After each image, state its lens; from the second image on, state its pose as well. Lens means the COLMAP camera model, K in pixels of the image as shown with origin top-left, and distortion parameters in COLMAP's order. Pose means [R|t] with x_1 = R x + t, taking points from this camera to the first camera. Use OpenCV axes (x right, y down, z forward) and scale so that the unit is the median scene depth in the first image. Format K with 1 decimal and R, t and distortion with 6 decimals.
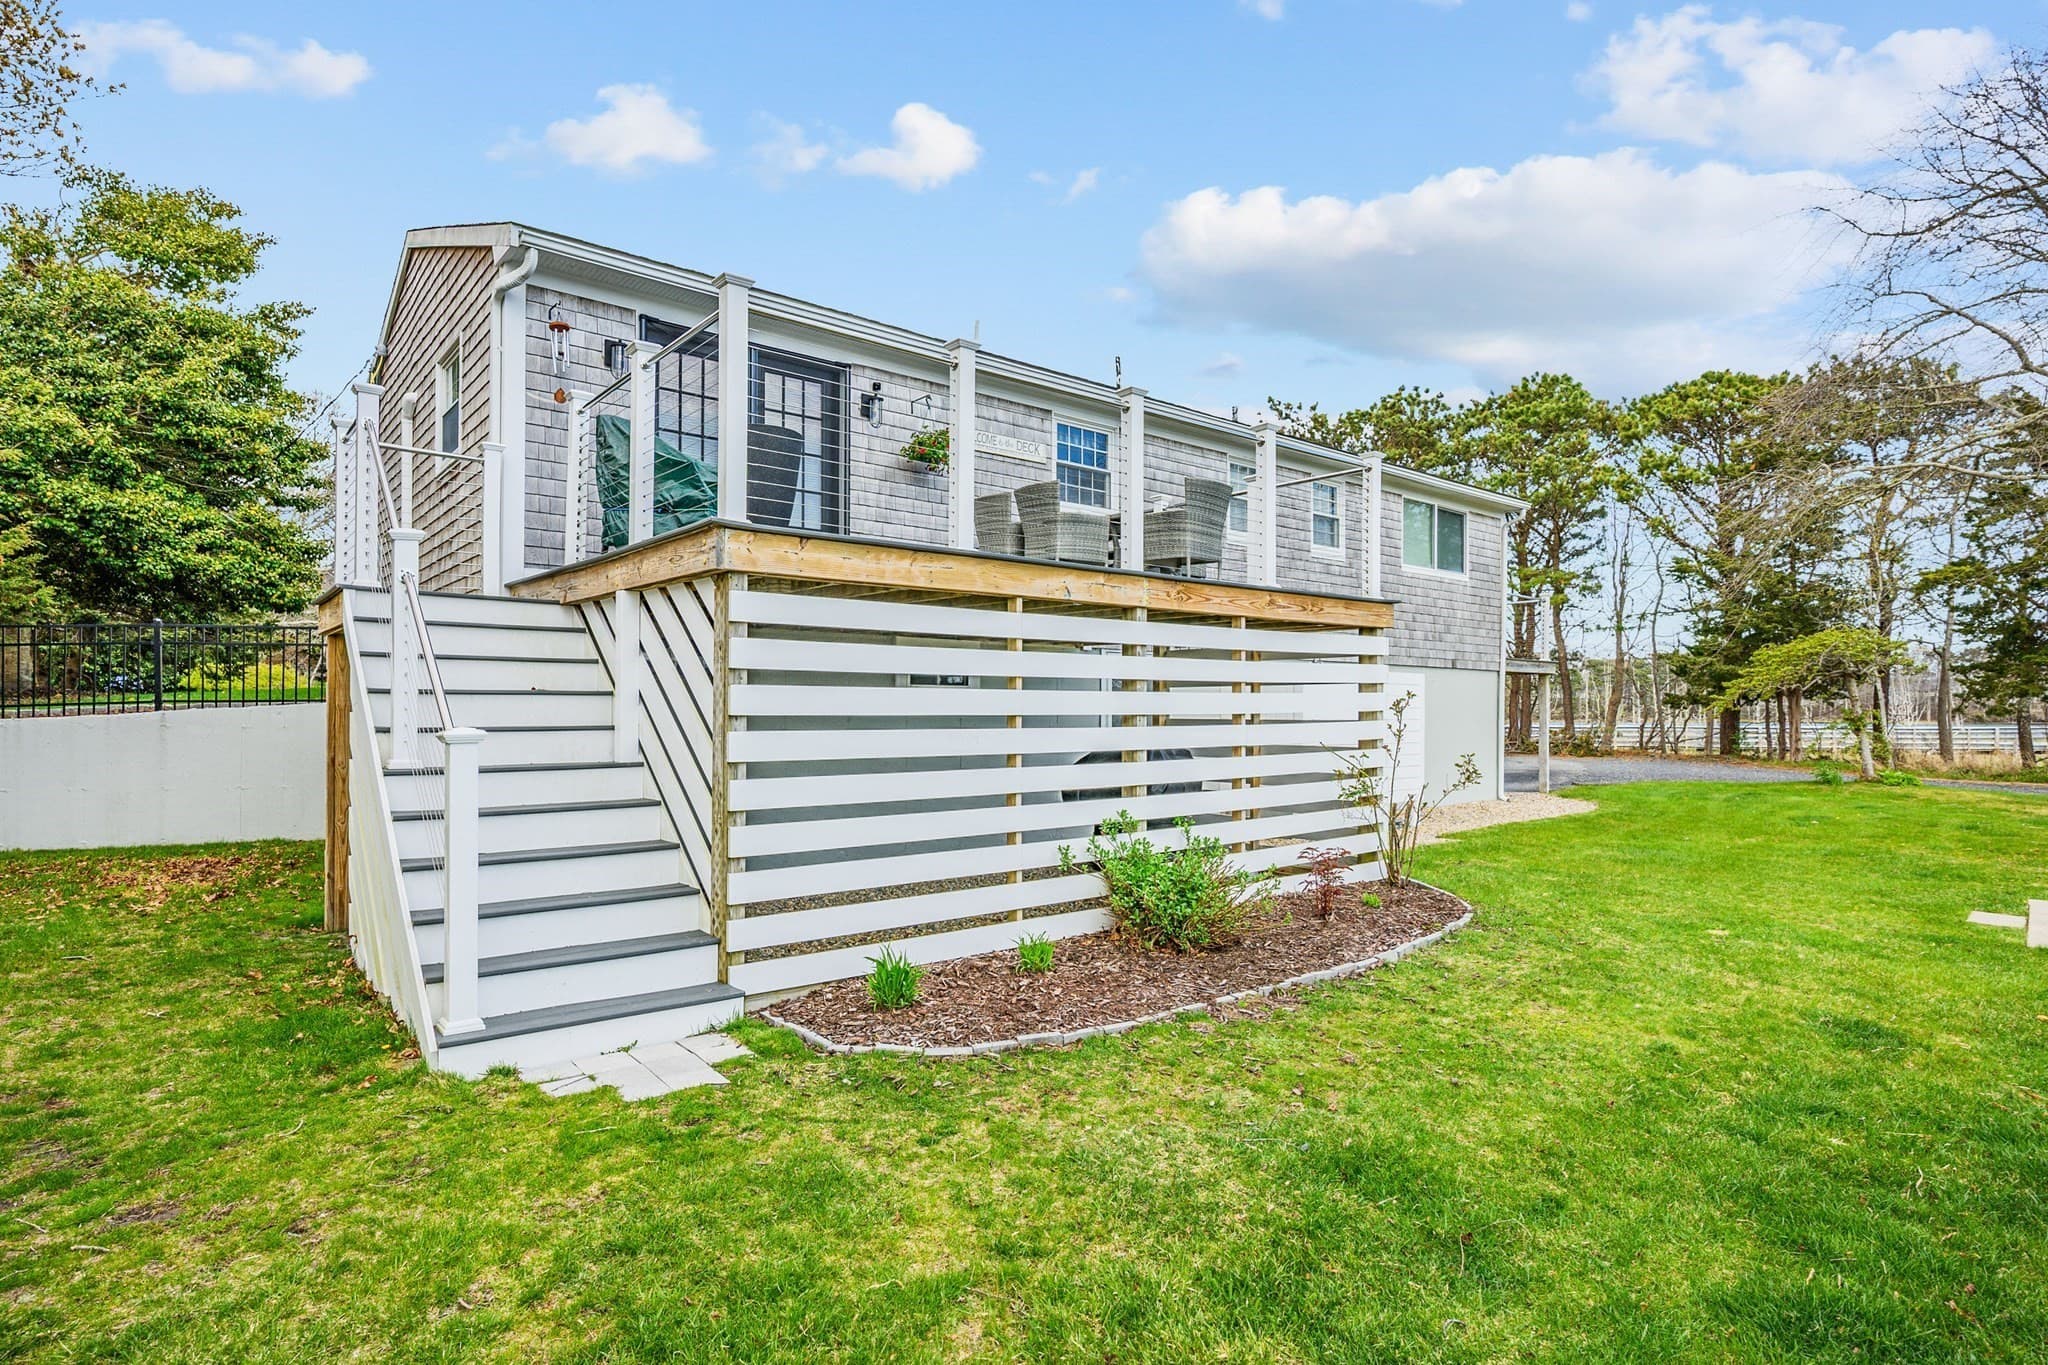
lens RADIAL K [[1018.4, 0, 1024.6], [0, 1018.4, 699.8], [0, 0, 1]] dist [0.001227, -0.000559]
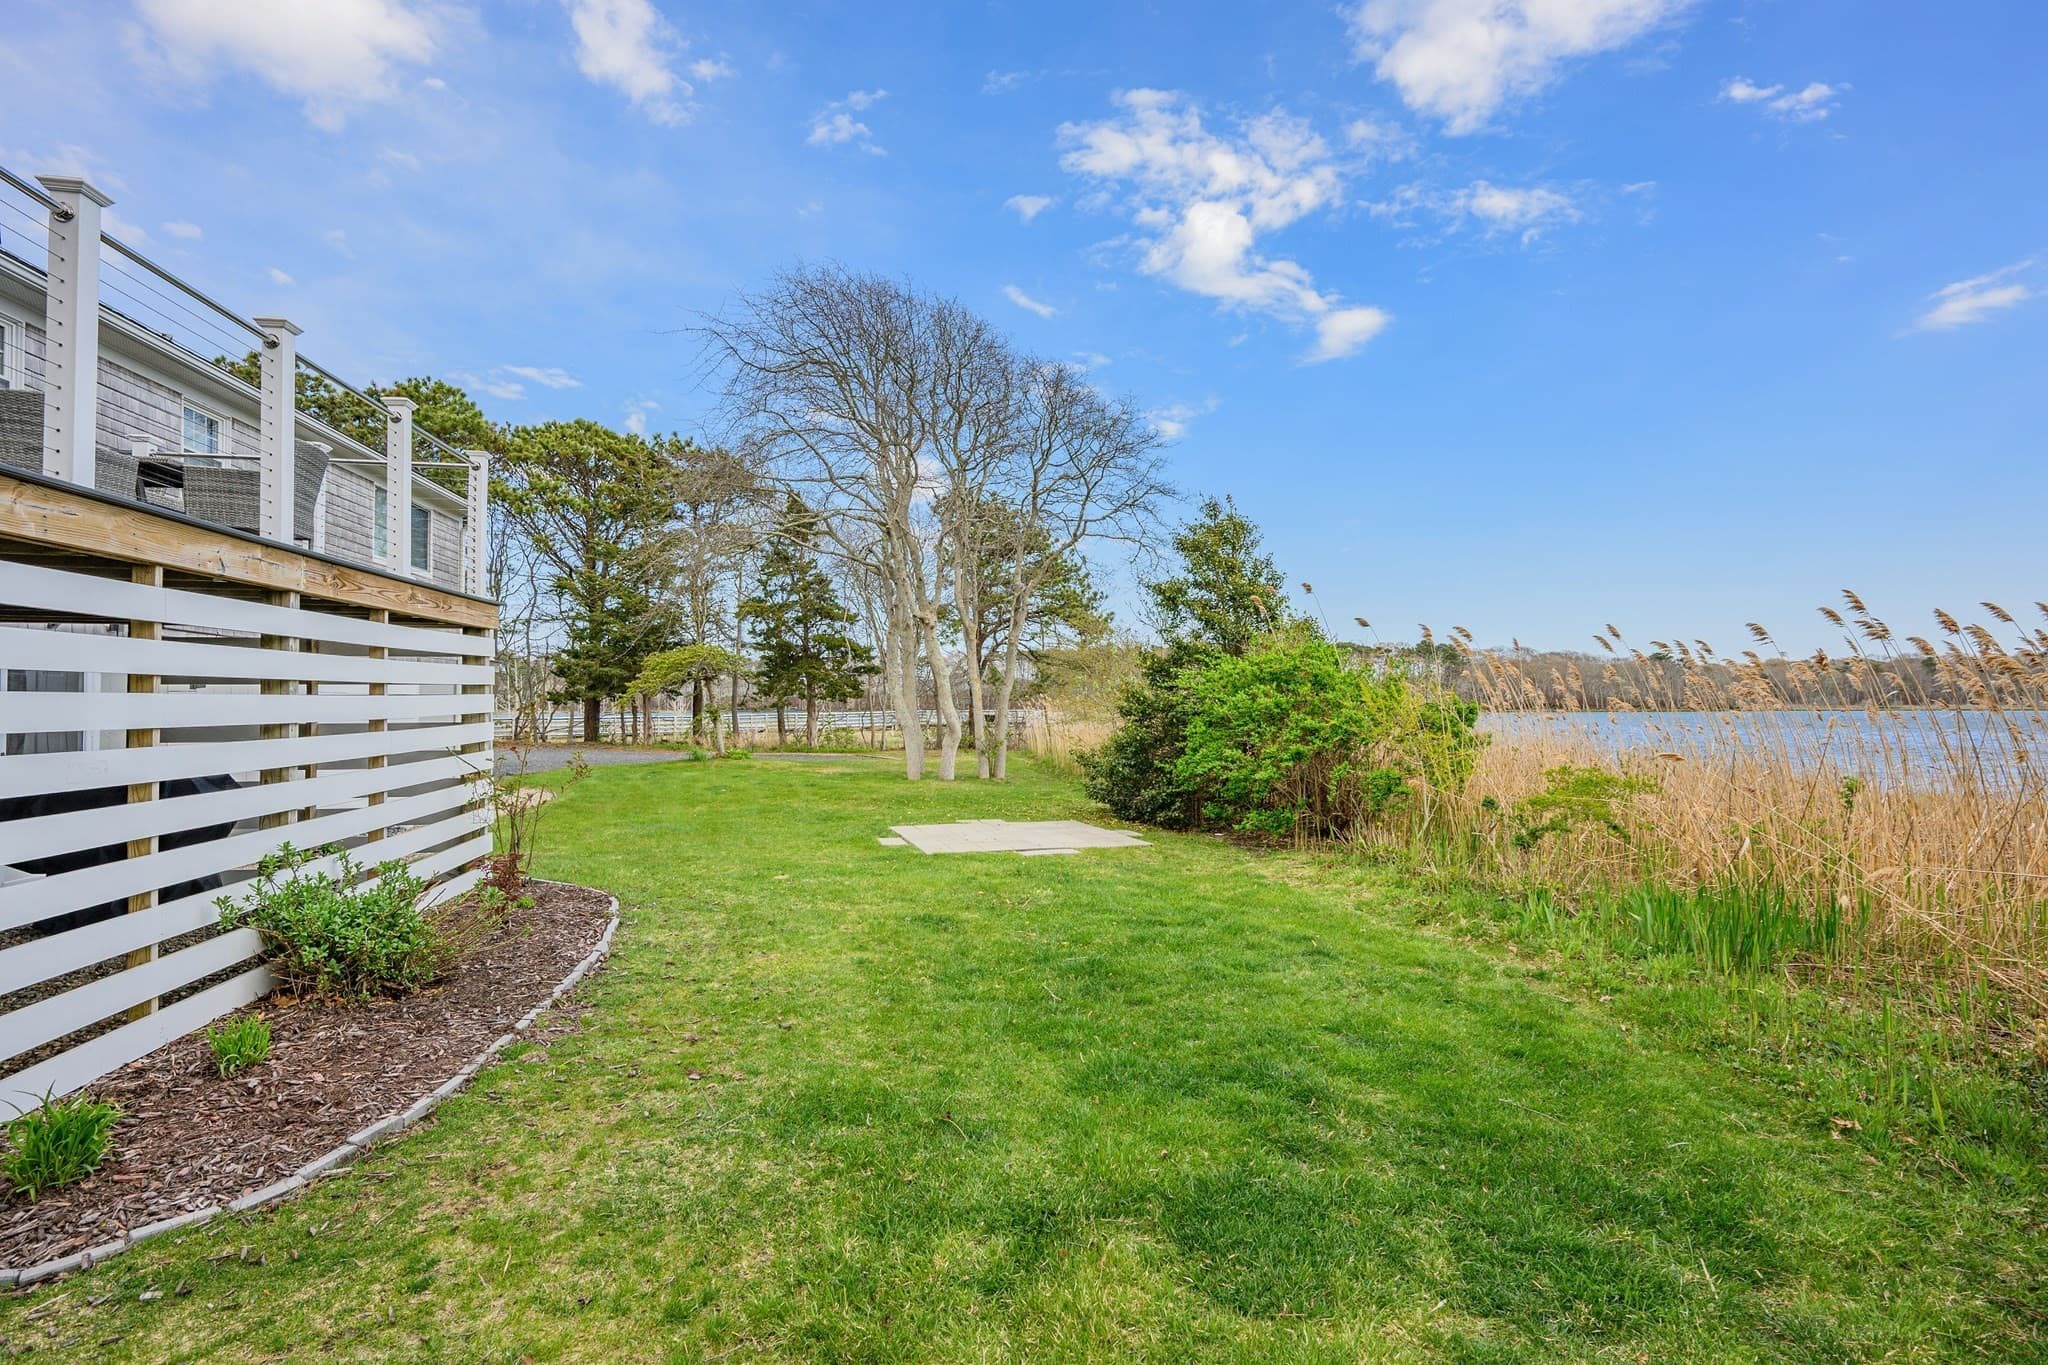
lens RADIAL K [[941.6, 0, 1014.7], [0, 941.6, 677.7], [0, 0, 1]] dist [-0.000283, 0.000488]
pose [[0.515288, 0.019236, 0.856801, -0.327434], [-0.003294, 0.999785, -0.020465, -0.010914], [-0.857011, 0.007723, 0.515241, 0.160503]]
